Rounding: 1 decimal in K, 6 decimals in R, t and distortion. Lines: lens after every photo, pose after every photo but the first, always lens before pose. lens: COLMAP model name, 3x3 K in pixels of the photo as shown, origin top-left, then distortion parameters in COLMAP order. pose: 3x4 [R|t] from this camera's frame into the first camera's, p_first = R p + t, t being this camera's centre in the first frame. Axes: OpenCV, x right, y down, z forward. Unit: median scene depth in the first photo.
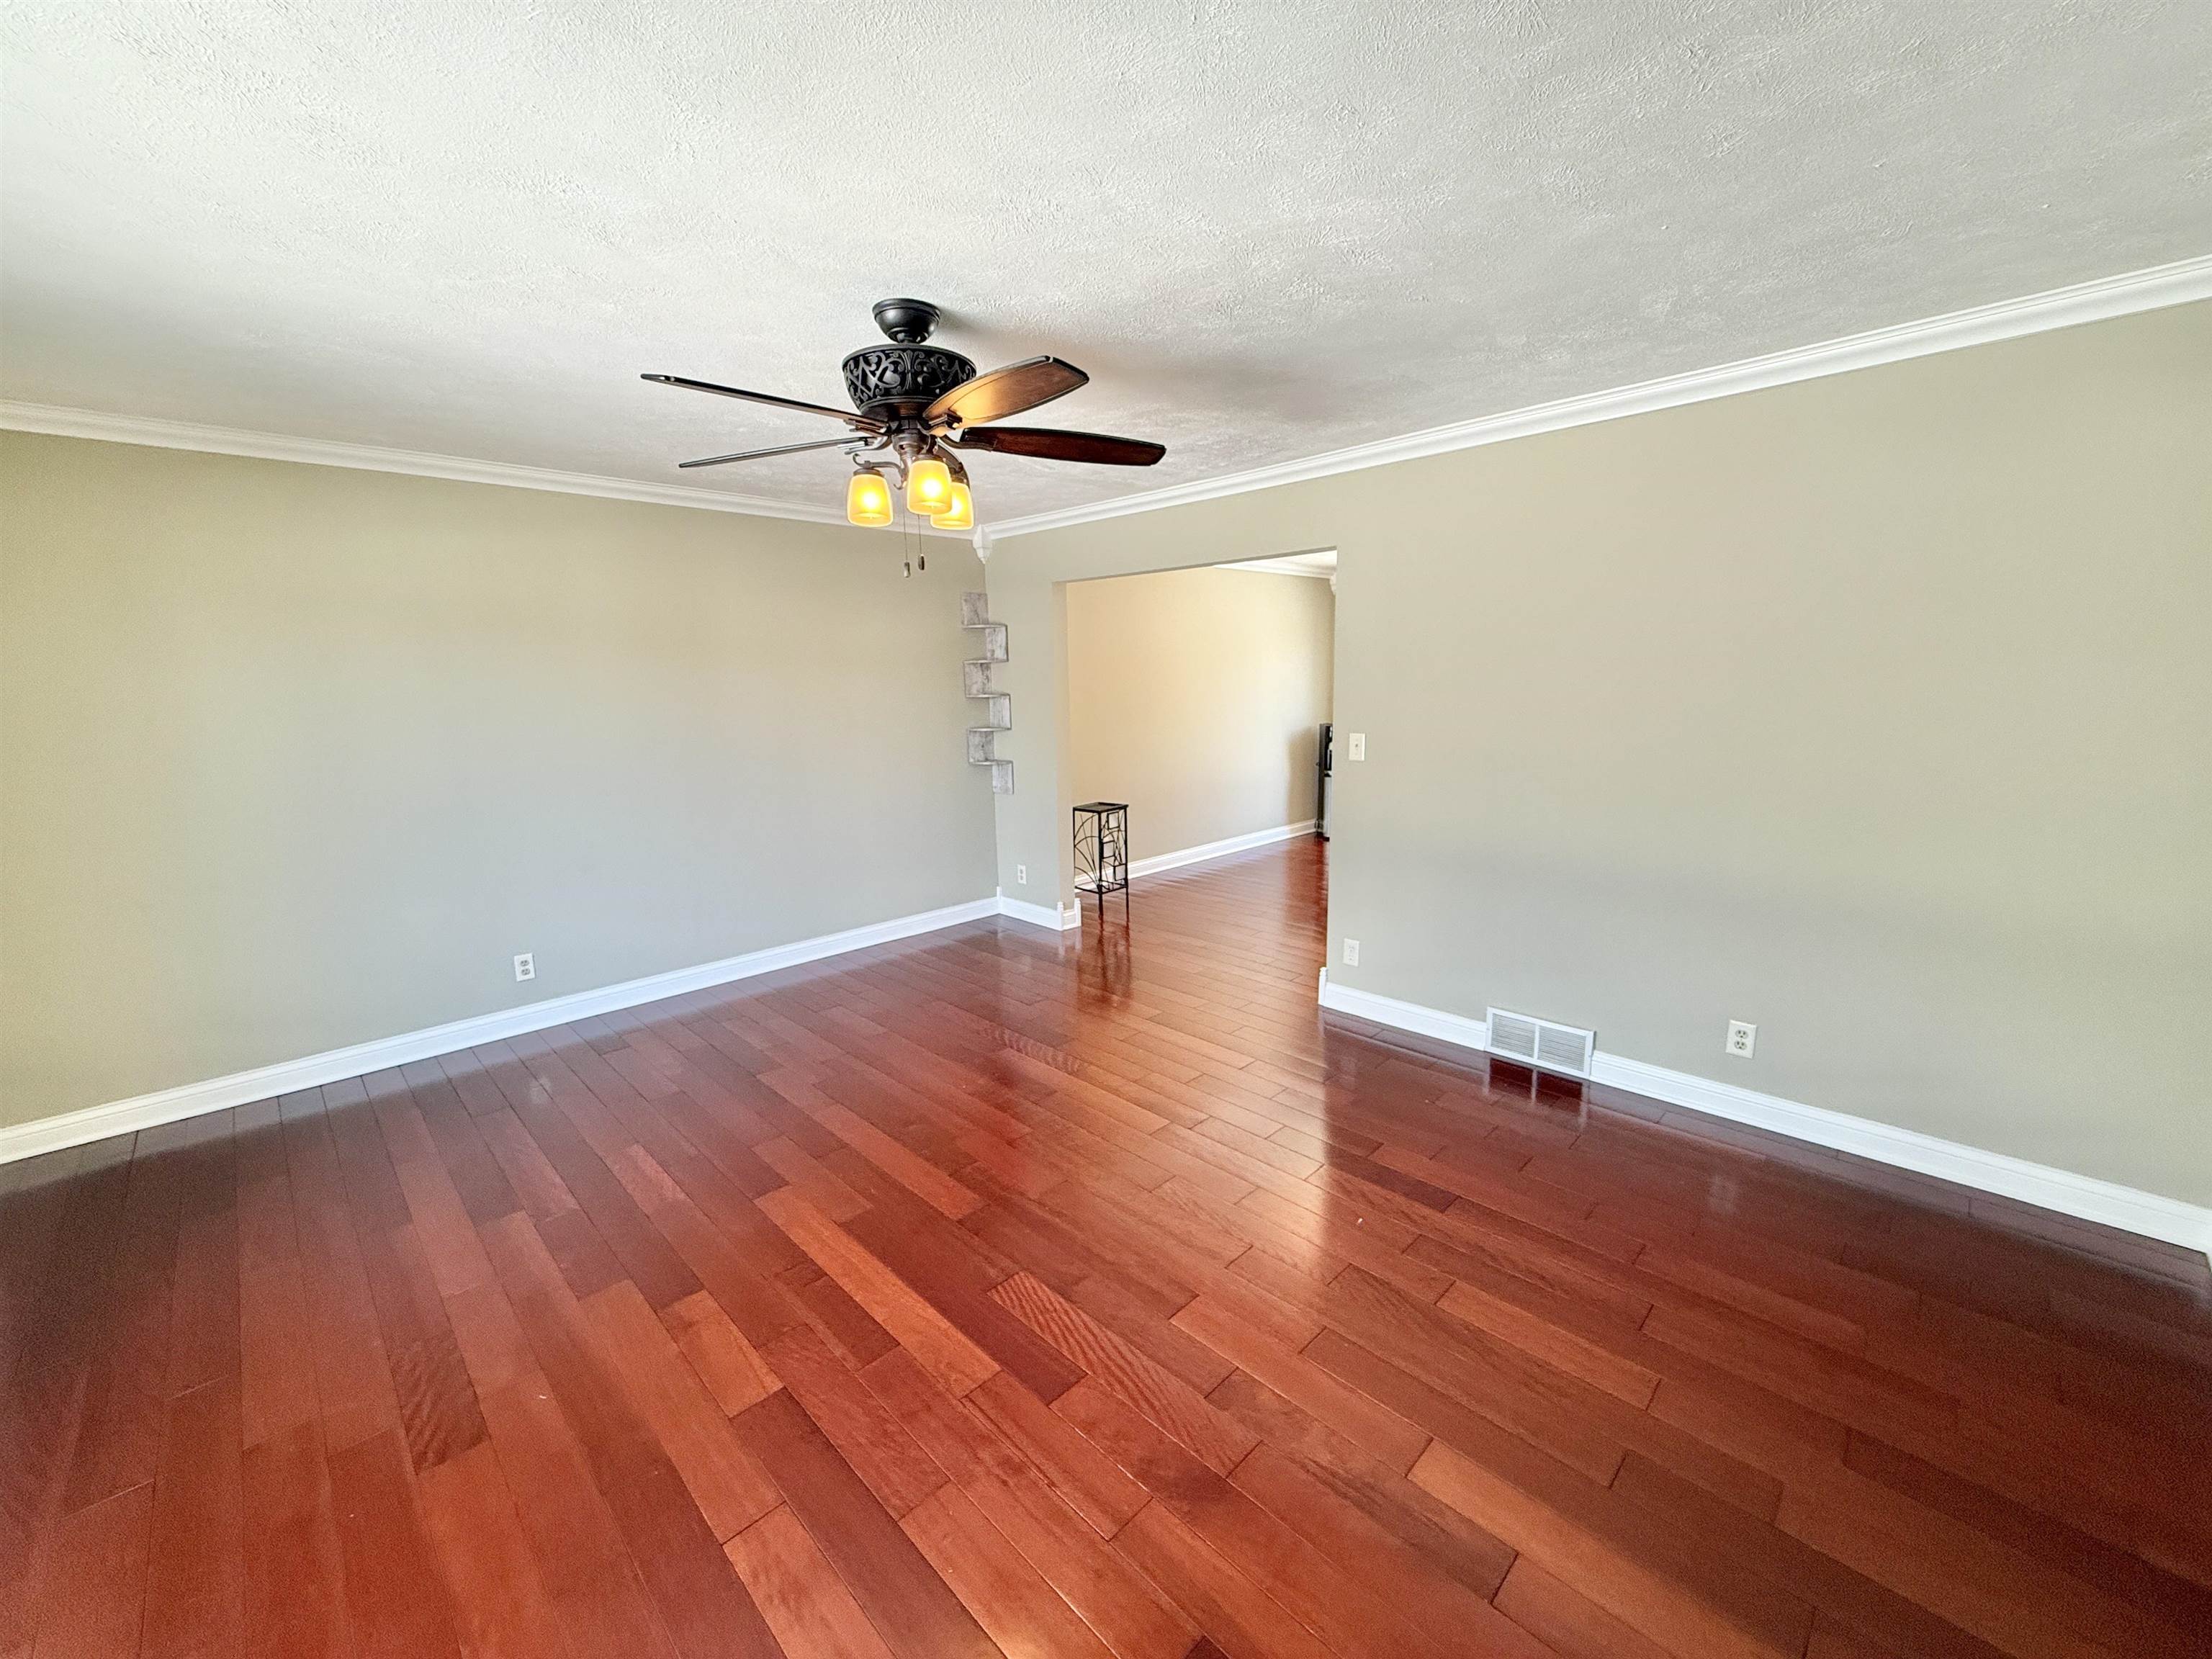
lens RADIAL K [[879.2, 0, 1109.8], [0, 879.2, 838.1], [0, 0, 1]] dist [-0.000312, 0.000168]
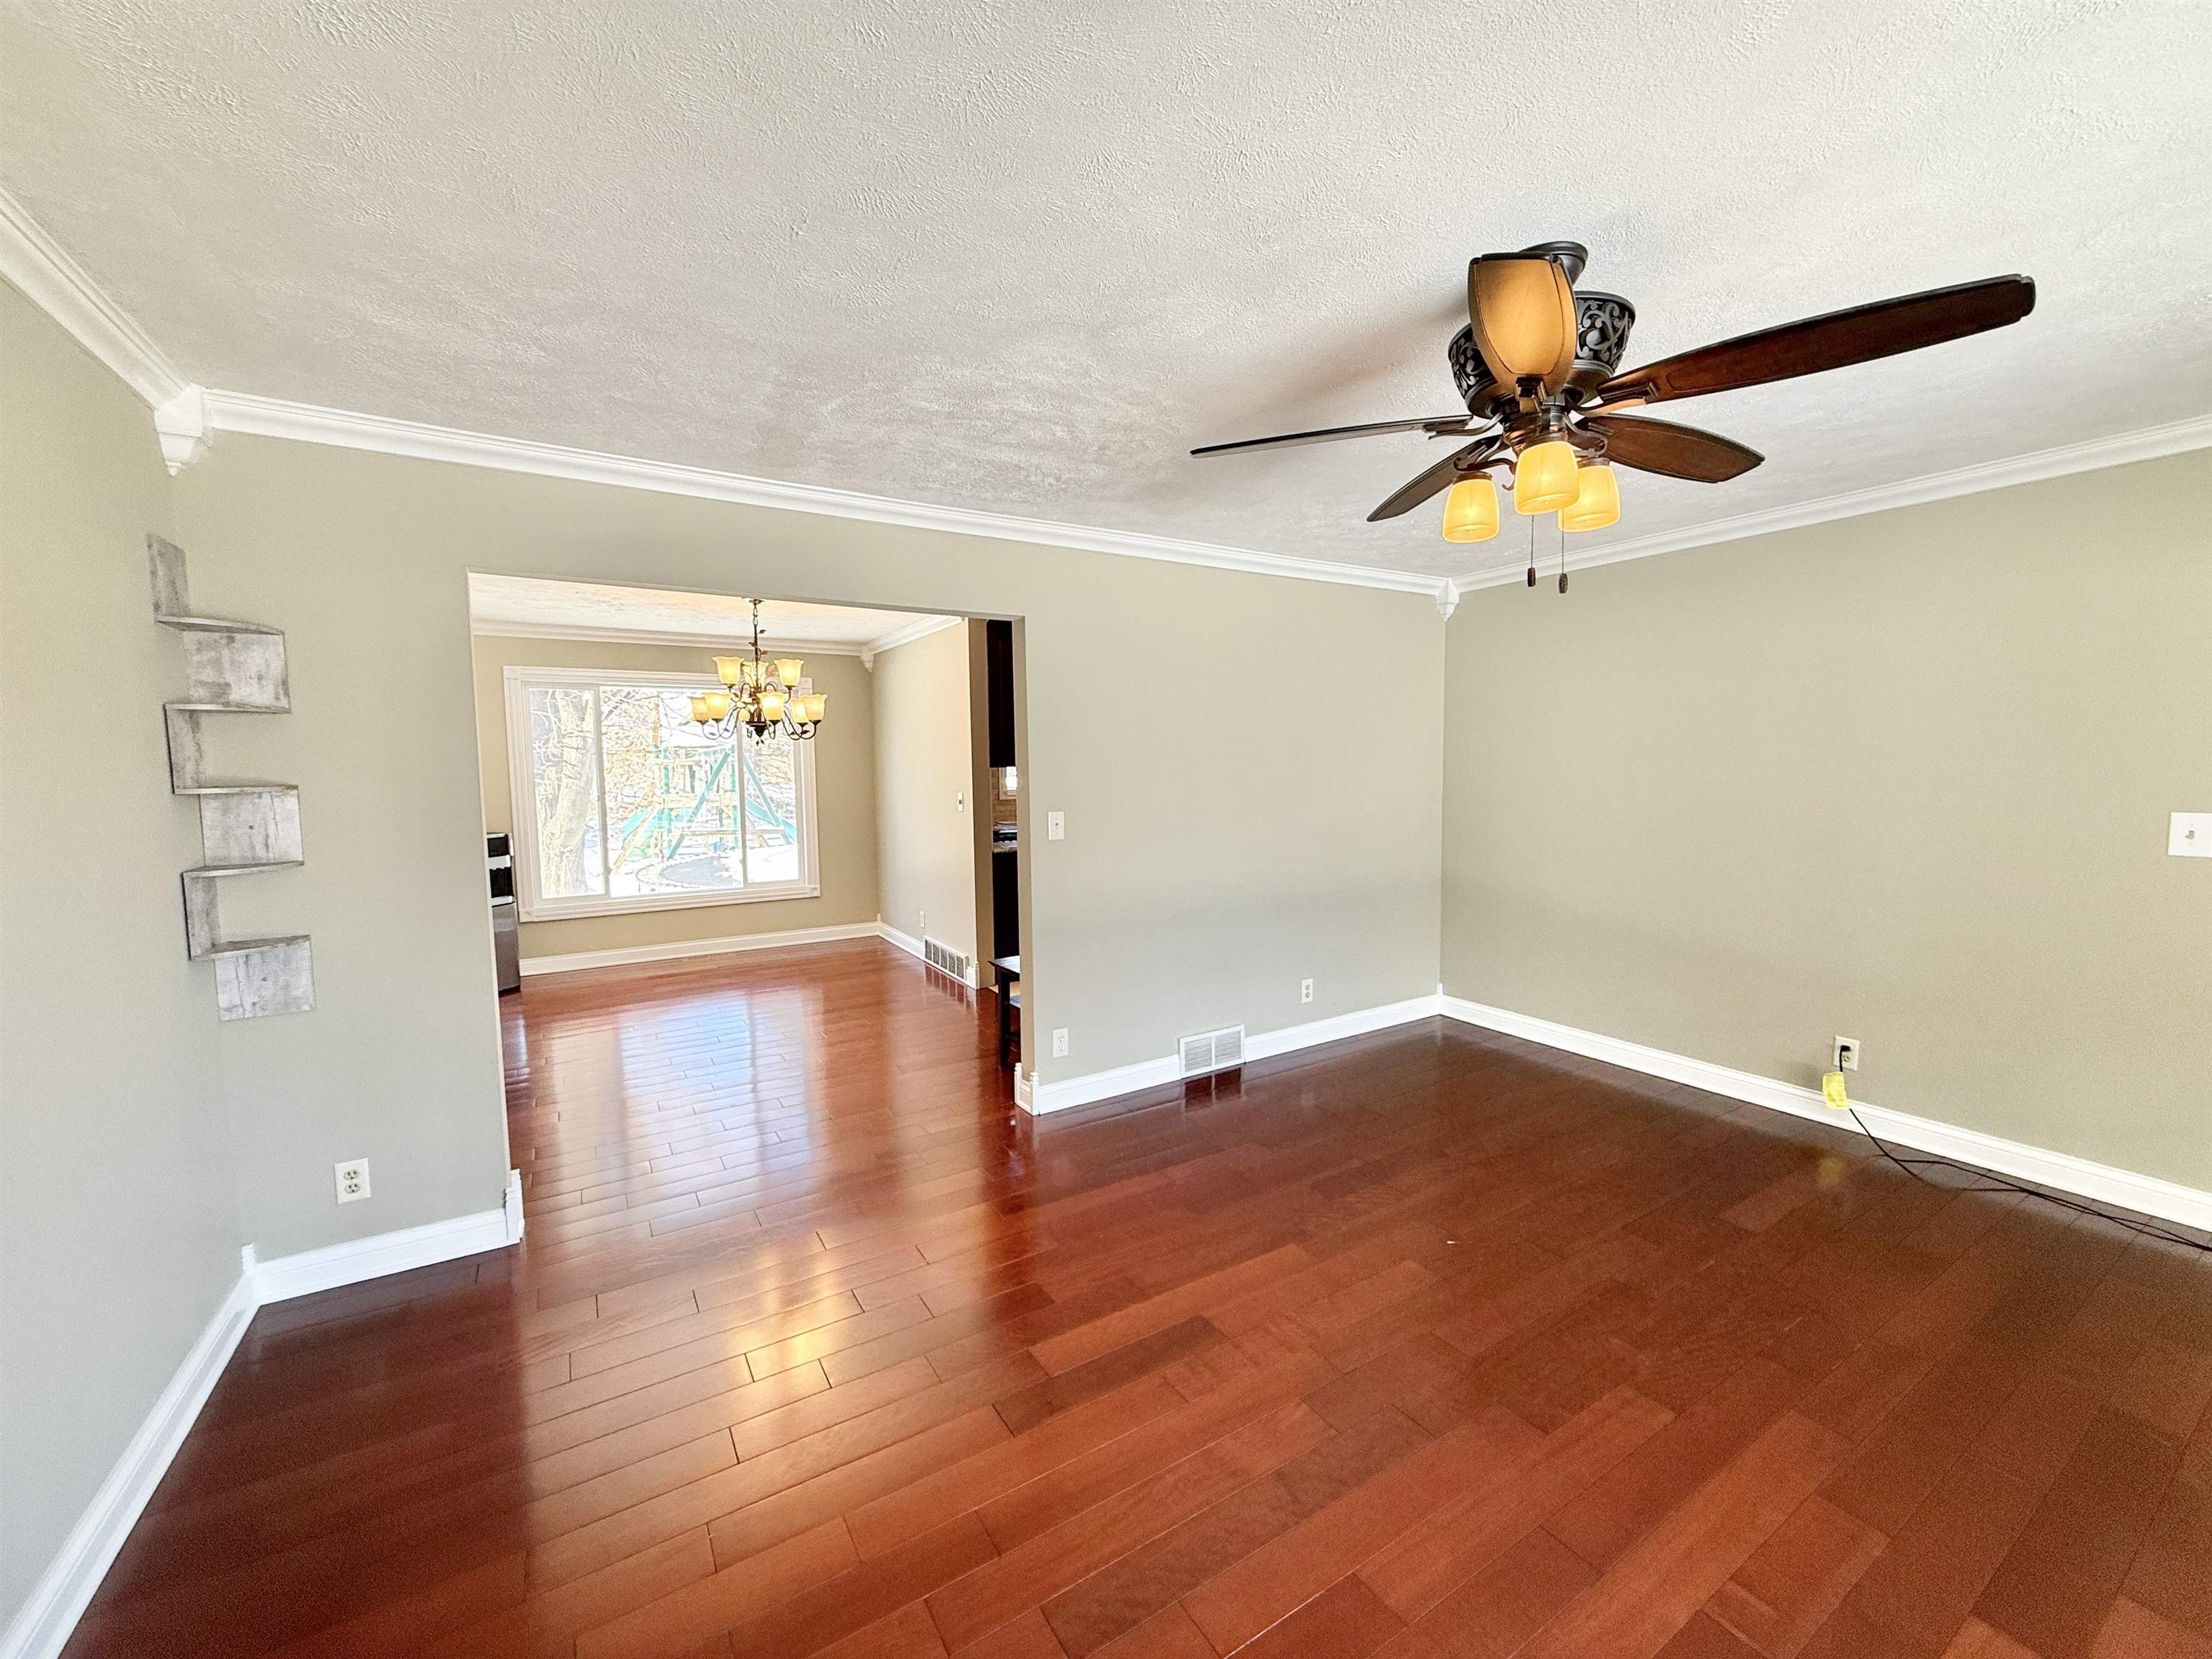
lens RADIAL K [[879.2, 0, 1109.4], [0, 879.2, 833.7], [0, 0, 1]] dist [-0.000312, 0.000168]
pose [[0.228462, -0.061268, 0.971623, -0.639690], [0.185945, 0.982391, 0.018225, -0.101466], [-0.955630, 0.176505, 0.235832, 0.717860]]
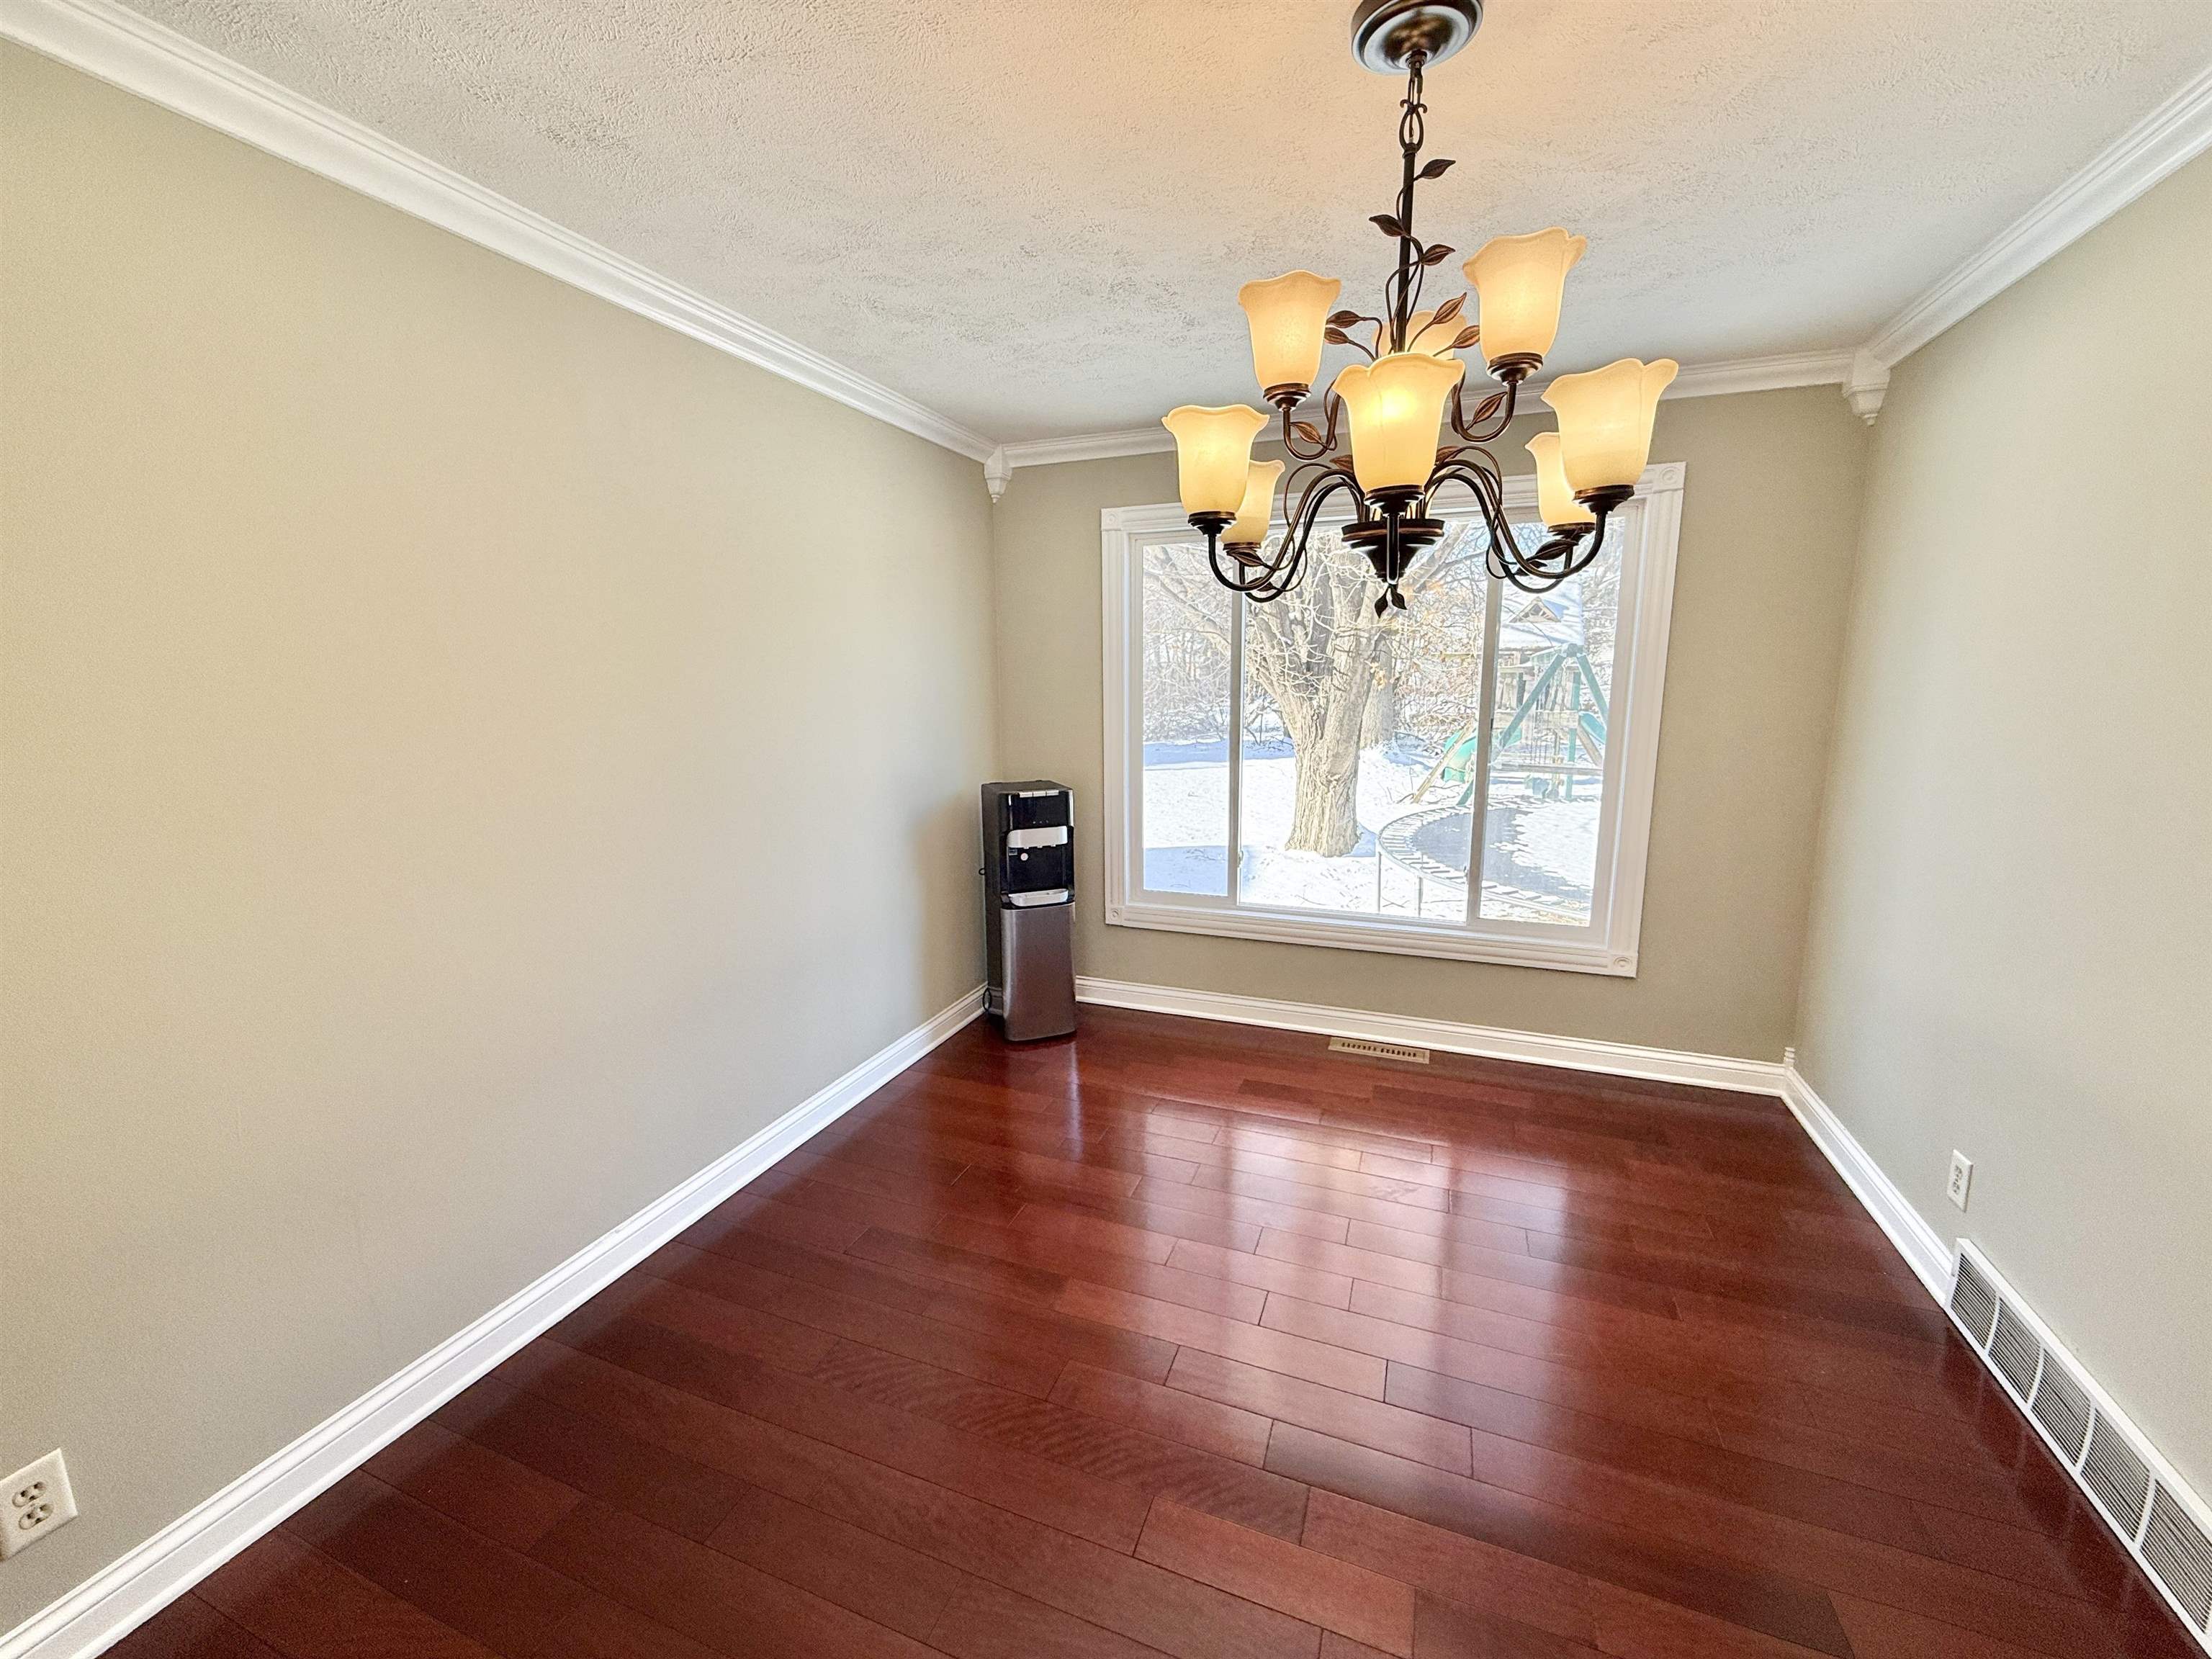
lens RADIAL K [[879.2, 0, 1105.2], [0, 879.2, 826.7], [0, 0, 1]] dist [-0.000312, 0.000168]
pose [[0.915643, -0.052922, 0.398494, 0.251085], [0.061503, 0.998068, -0.008769, -0.216670], [-0.397260, 0.032538, 0.917129, 1.205702]]
